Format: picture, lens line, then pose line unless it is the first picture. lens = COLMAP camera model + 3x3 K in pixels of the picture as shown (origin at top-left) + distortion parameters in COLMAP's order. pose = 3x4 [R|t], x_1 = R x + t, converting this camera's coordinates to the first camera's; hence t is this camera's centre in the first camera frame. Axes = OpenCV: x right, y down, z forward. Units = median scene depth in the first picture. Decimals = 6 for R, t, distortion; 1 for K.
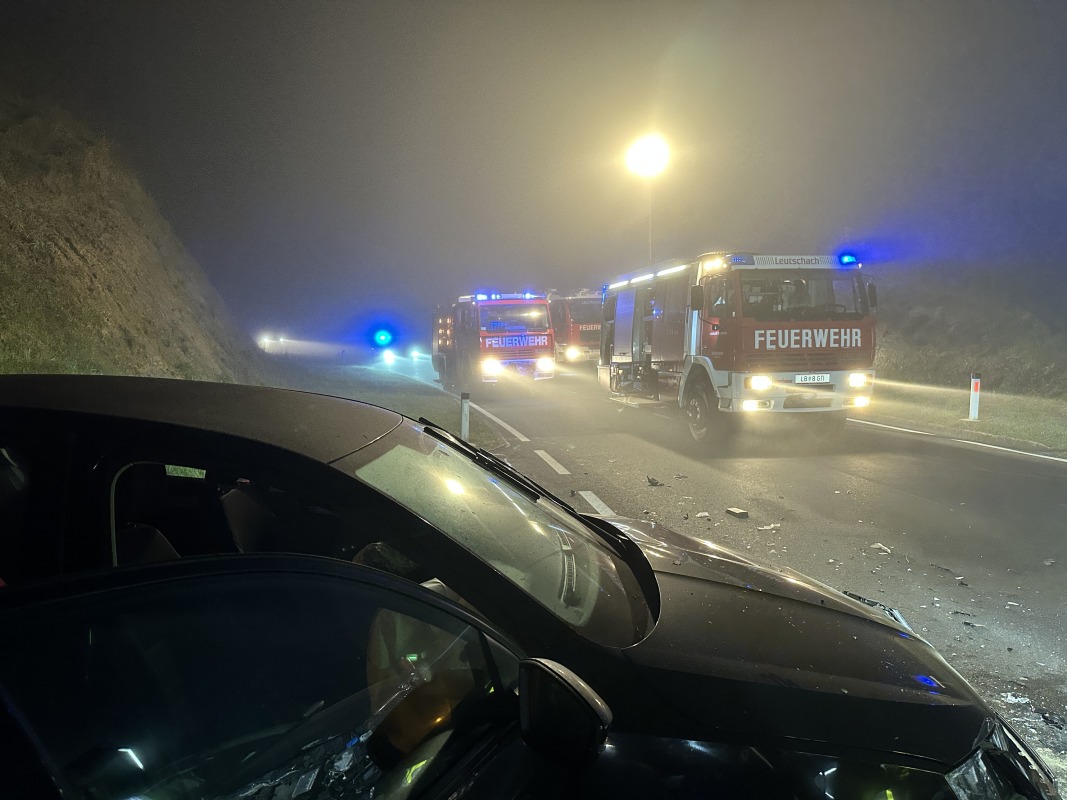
lens RADIAL K [[741.3, 0, 529.6], [0, 741.3, 400.4], [0, 0, 1]] dist [0.007132, -0.016773]
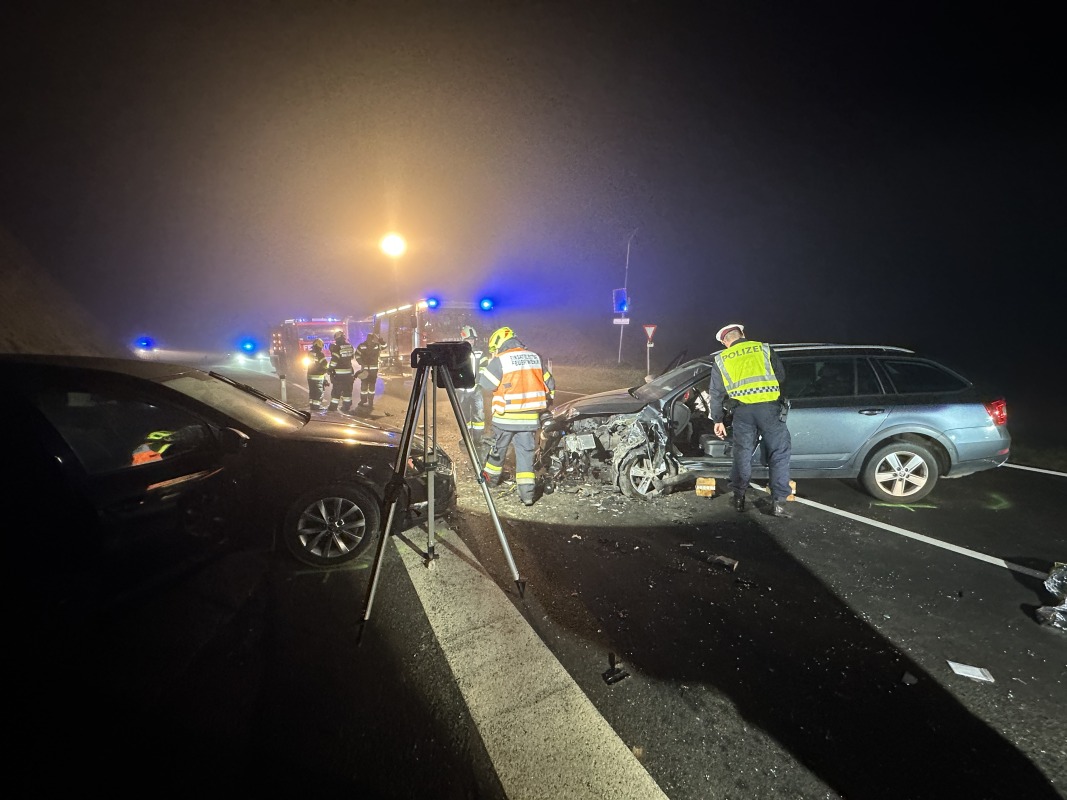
lens RADIAL K [[424.0, 0, 543.6], [0, 424.0, 397.8], [0, 0, 1]] dist [-0.021019, -0.000069]
pose [[0.910529, -0.060855, 0.408941, 0.085961], [0.044794, 0.997806, 0.048748, 0.028736], [-0.411011, -0.026069, 0.911258, -0.207818]]
